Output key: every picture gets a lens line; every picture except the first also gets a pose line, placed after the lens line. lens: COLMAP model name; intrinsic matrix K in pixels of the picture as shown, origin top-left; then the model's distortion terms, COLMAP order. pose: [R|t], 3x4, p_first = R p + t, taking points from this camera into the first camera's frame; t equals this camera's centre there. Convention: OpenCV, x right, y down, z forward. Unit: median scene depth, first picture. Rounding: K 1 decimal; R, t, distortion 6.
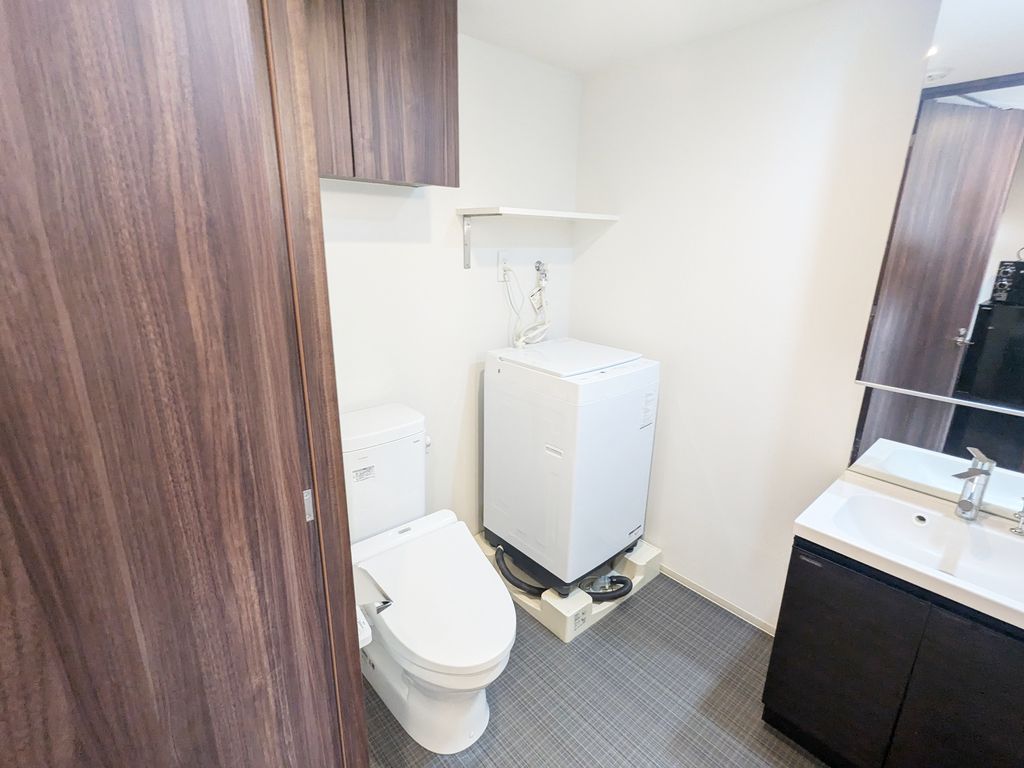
lens RADIAL K [[480.4, 0, 512.0], [0, 480.4, 384.0], [0, 0, 1]] dist [-0.001864, 0.001017]
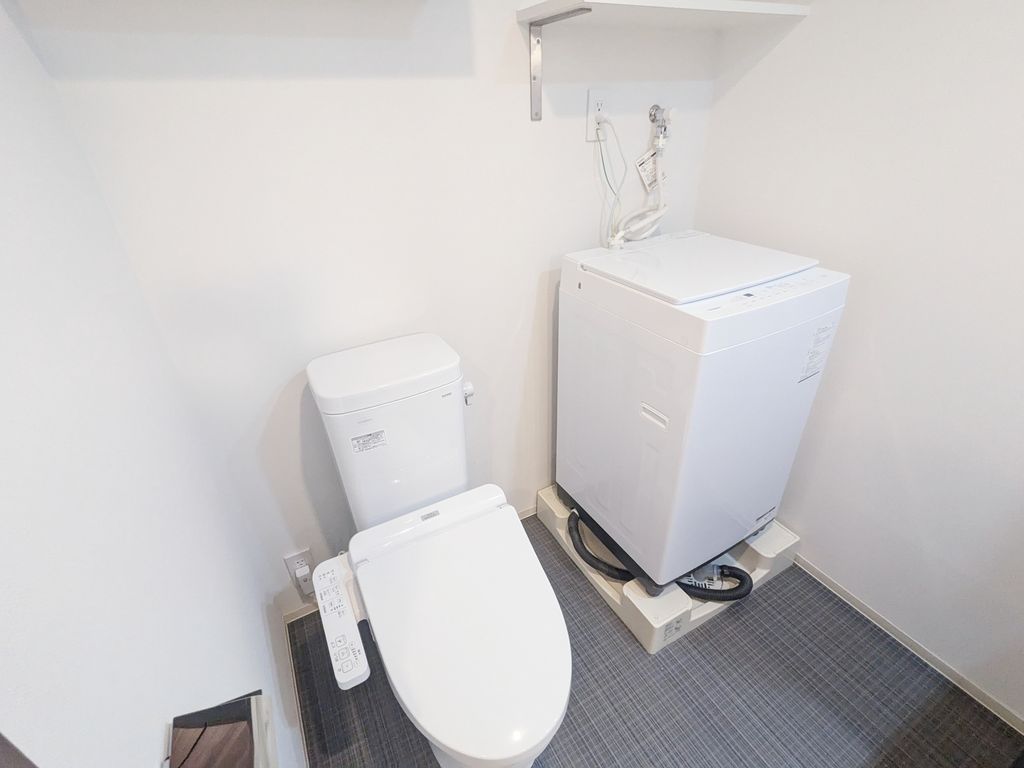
lens RADIAL K [[480.4, 0, 512.0], [0, 480.4, 384.0], [0, 0, 1]] dist [-0.001864, 0.001017]
pose [[0.974464, 0.062156, -0.215769, 0.033232], [-0.010786, 0.972772, 0.231515, -0.046202], [0.224284, -0.223276, 0.948601, 0.300517]]
